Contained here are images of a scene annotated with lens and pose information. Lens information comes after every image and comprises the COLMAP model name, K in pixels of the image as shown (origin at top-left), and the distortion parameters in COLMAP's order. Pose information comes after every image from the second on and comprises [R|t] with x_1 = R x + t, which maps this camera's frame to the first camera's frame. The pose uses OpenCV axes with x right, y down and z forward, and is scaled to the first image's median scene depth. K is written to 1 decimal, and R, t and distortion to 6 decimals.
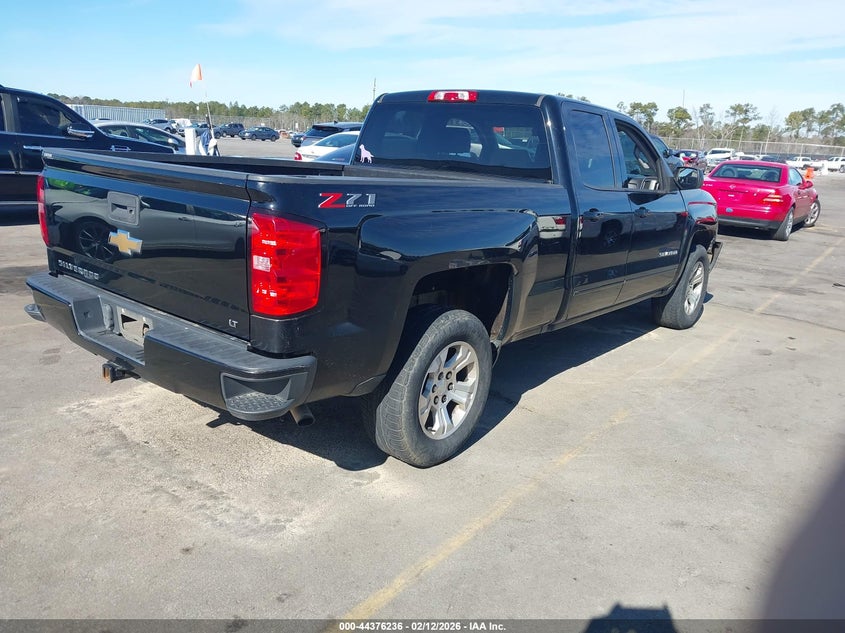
lens RADIAL K [[670.1, 0, 416.6], [0, 670.1, 316.2], [0, 0, 1]] dist [0.055562, -0.037474]
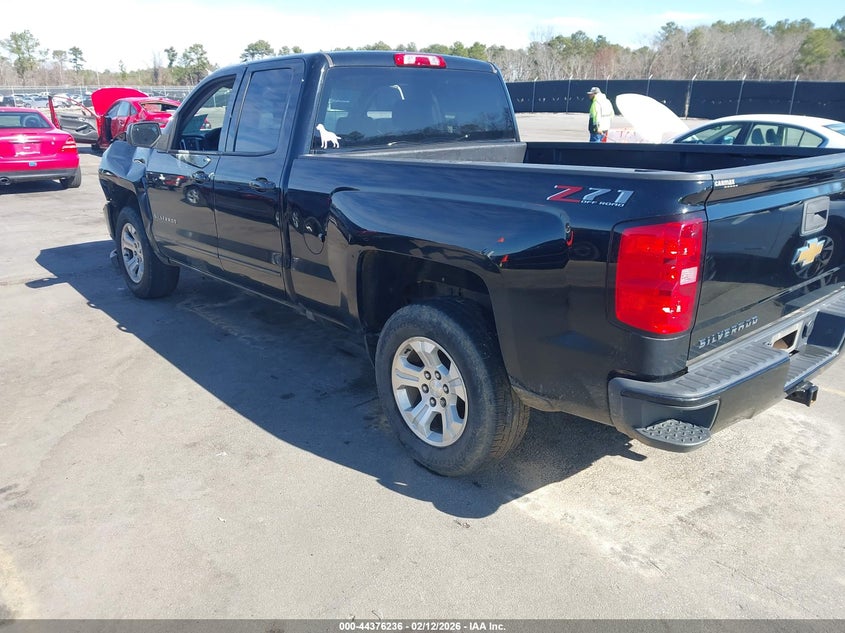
lens RADIAL K [[670.1, 0, 418.0], [0, 670.1, 313.4], [0, 0, 1]] dist [0.055562, -0.037474]
pose [[0.145606, -0.350094, 0.925329, -1.069625], [0.257116, 0.916549, 0.306314, -0.346780], [-0.955348, 0.193316, 0.223470, 1.020419]]
